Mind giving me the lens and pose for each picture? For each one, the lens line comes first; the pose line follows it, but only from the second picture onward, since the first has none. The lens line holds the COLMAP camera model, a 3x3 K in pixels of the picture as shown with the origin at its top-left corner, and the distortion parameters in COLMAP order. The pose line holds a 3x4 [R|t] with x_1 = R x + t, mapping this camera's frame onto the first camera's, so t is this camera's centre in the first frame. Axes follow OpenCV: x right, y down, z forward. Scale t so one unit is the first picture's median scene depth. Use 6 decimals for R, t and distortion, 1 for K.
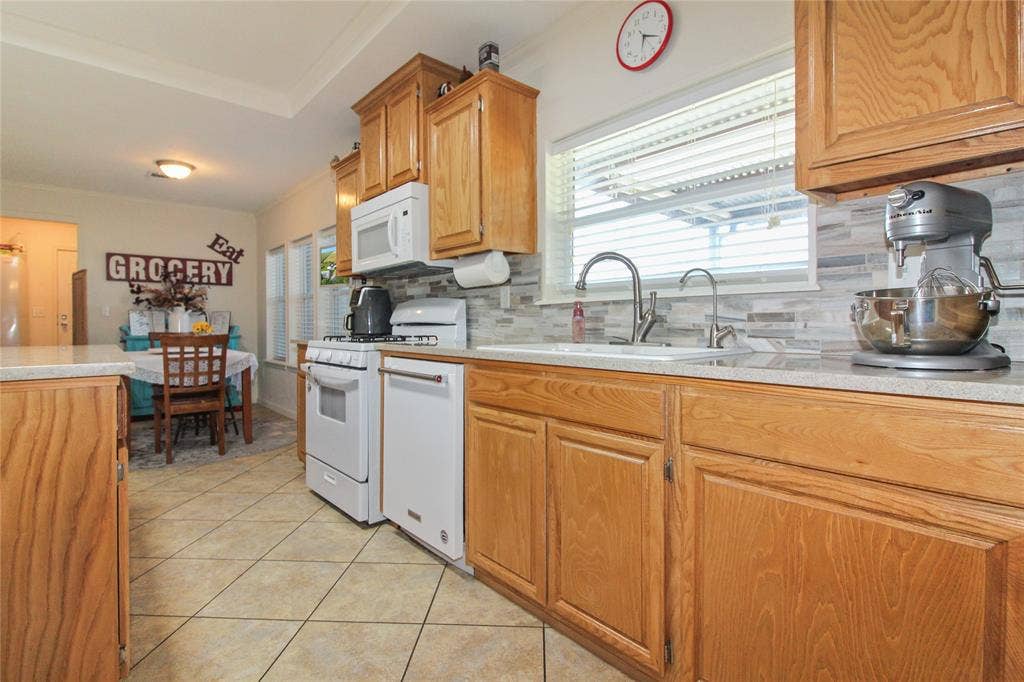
lens RADIAL K [[483.4, 0, 515.6], [0, 483.4, 327.7], [0, 0, 1]] dist [0.009772, -0.007052]
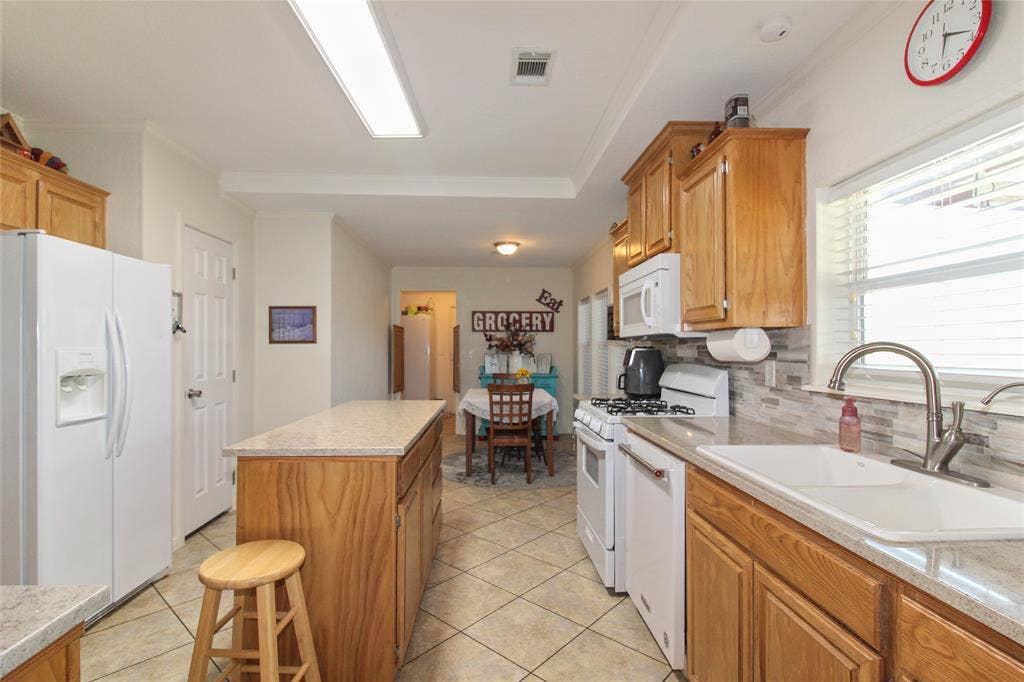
lens RADIAL K [[483.4, 0, 506.6], [0, 483.4, 344.0], [0, 0, 1]] dist [0.009772, -0.007052]
pose [[0.776195, 0.000957, -0.630492, 0.154023], [-0.010366, 0.999883, -0.011244, -0.099249], [0.630408, 0.015264, 0.776114, 0.041493]]
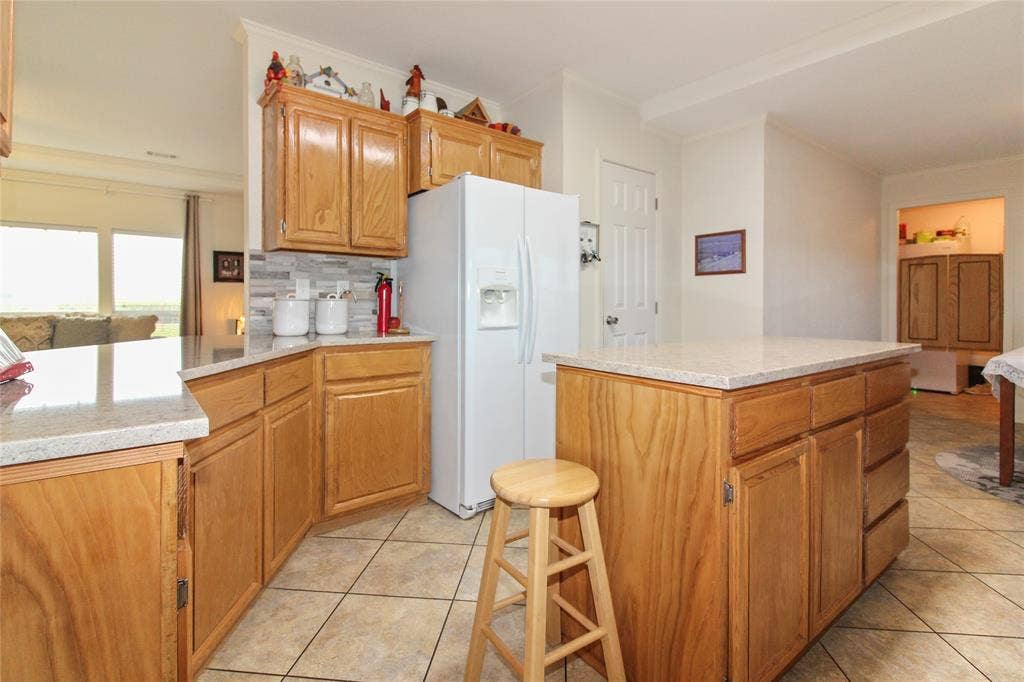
lens RADIAL K [[483.4, 0, 505.6], [0, 483.4, 302.6], [0, 0, 1]] dist [0.009772, -0.007052]
pose [[-0.061554, 0.006182, -0.998085, 0.063561], [-0.012686, 0.999895, 0.006975, -0.031479], [0.998023, 0.013091, -0.061470, 0.292582]]
